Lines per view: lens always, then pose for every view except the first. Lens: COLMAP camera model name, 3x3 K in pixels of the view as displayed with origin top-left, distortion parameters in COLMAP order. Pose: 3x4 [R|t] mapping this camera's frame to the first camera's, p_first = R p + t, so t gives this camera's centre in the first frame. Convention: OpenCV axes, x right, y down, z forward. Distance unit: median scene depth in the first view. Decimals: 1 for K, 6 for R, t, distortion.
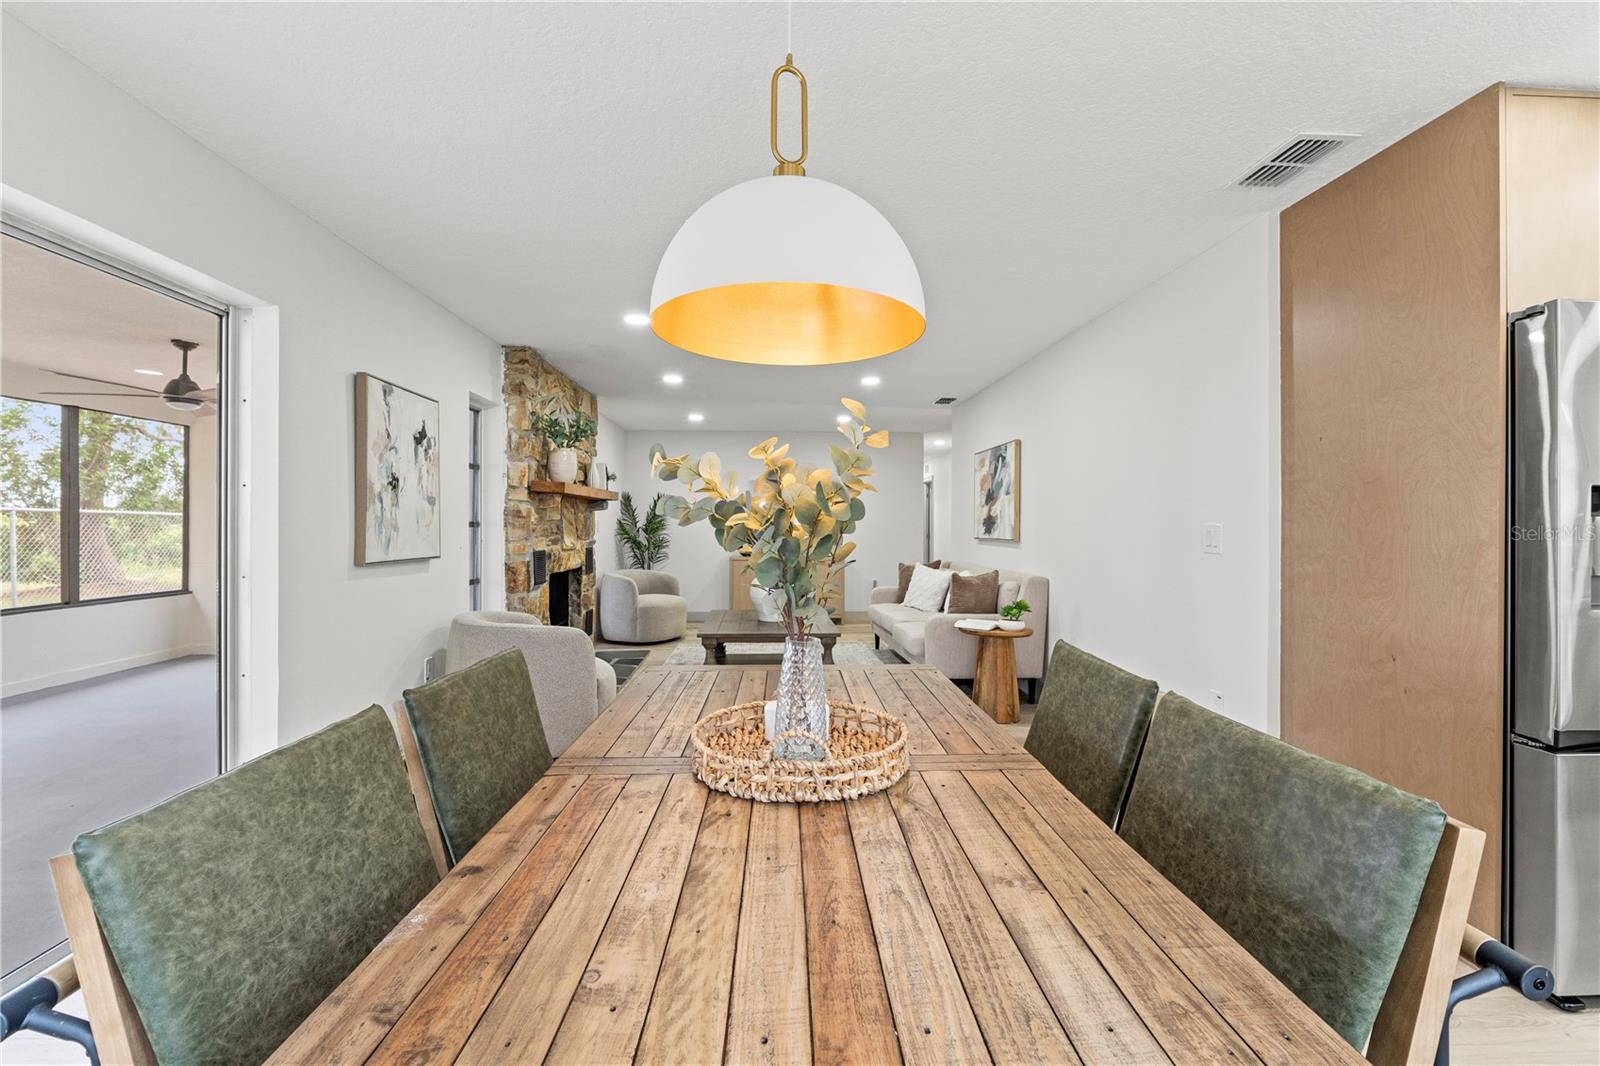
lens RADIAL K [[693.7, 0, 809.3], [0, 693.7, 525.7], [0, 0, 1]] dist [-0.004981, 0.000127]
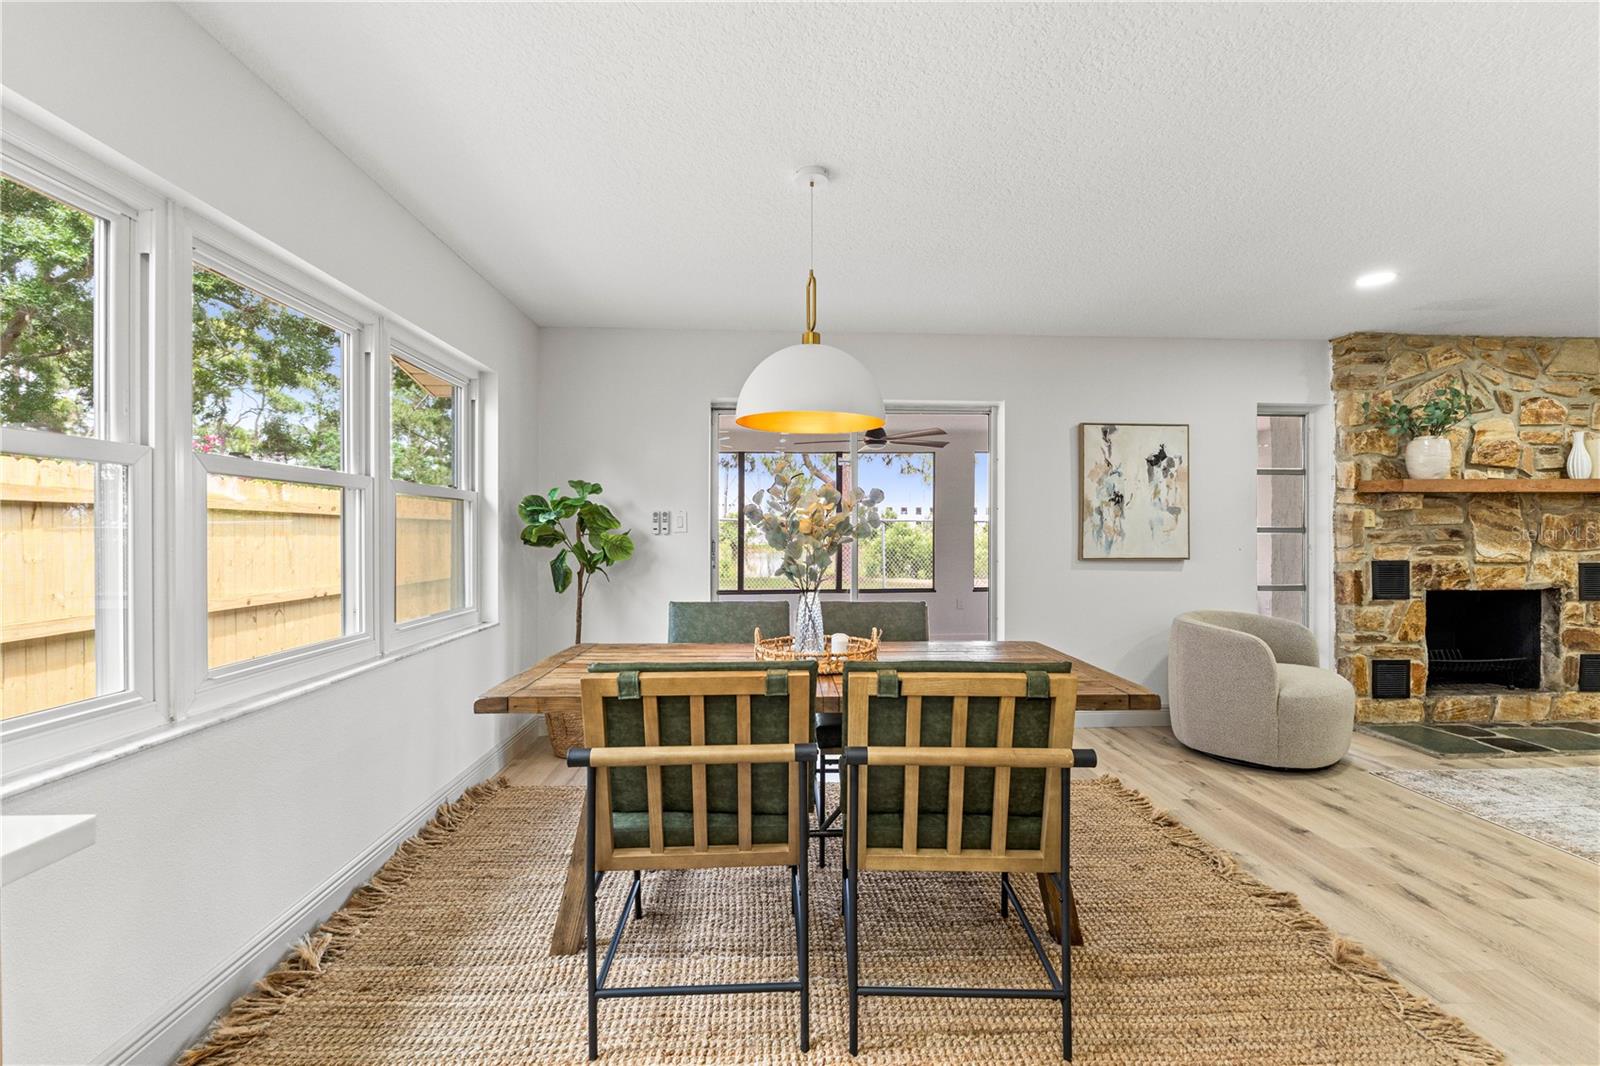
lens RADIAL K [[693.7, 0, 816.1], [0, 693.7, 532.8], [0, 0, 1]] dist [-0.004981, 0.000127]
pose [[0.016642, -0.002677, -0.999858, 0.482451], [0.001253, 0.999996, -0.002657, 0.003106], [0.999861, -0.001208, 0.016645, 0.285566]]
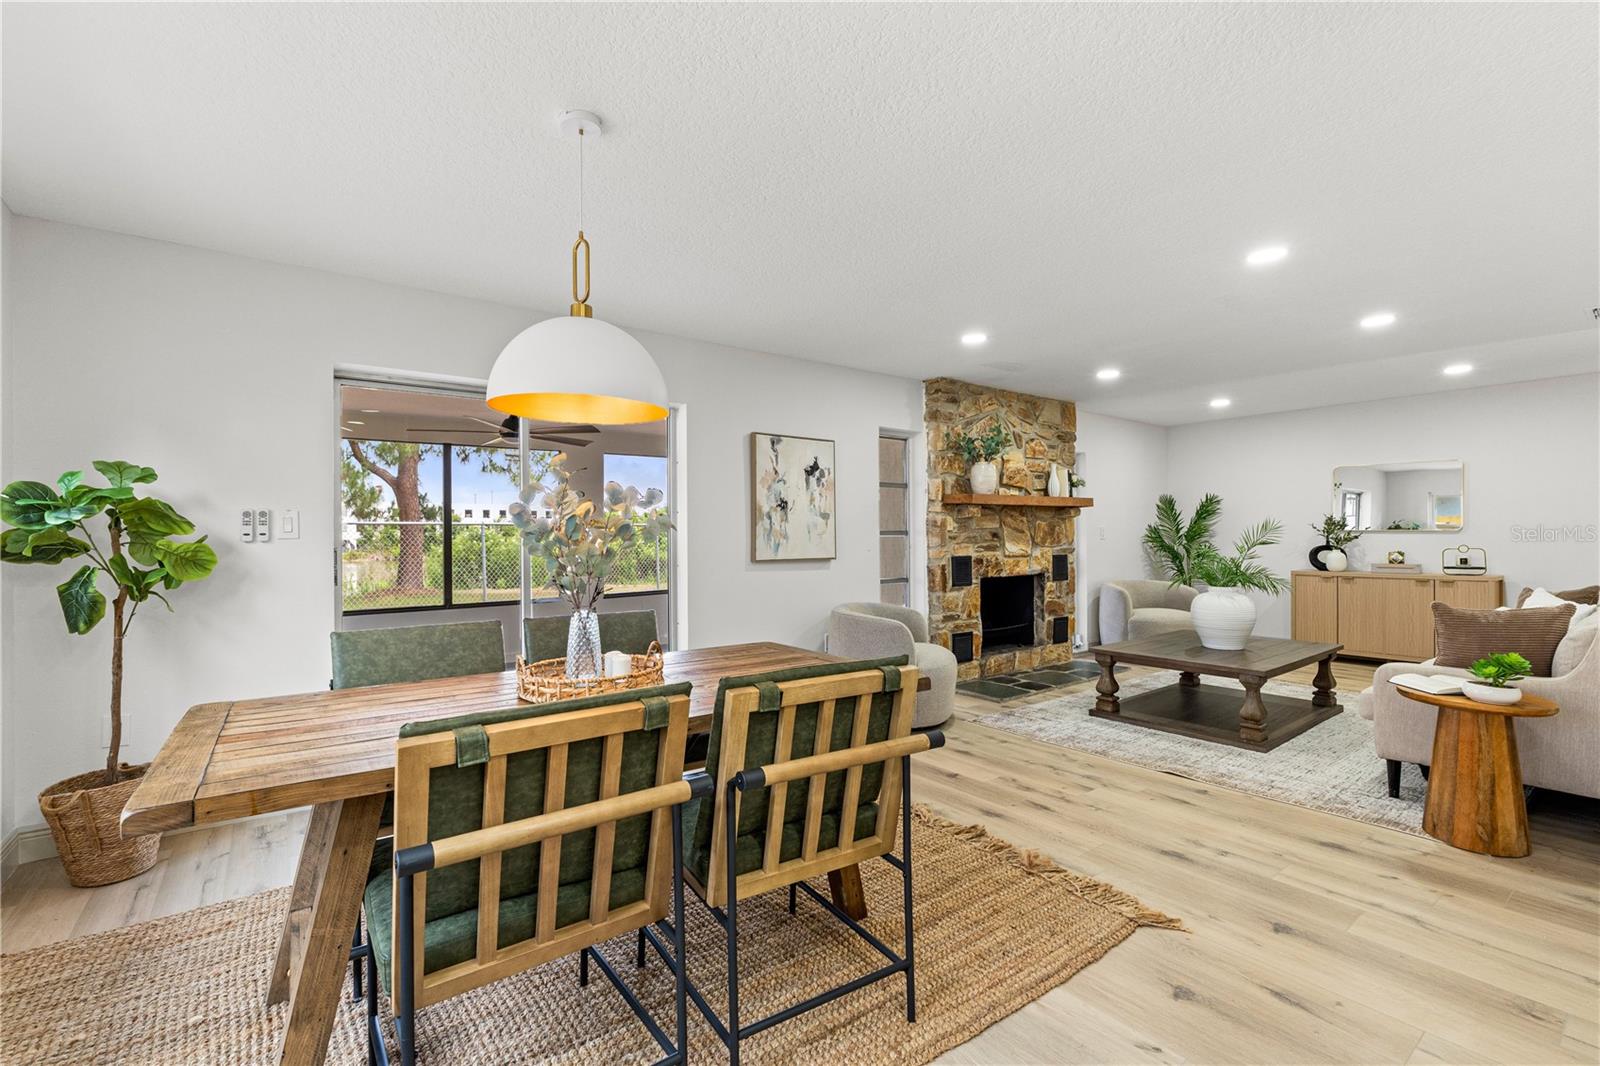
lens RADIAL K [[693.7, 0, 798.0], [0, 693.7, 542.1], [0, 0, 1]] dist [-0.004981, 0.000127]
pose [[0.560509, 0.000302, -0.828148, 0.412956], [0.009773, 0.999928, 0.006980, 0.003131], [0.828091, -0.012006, 0.560465, 0.158609]]
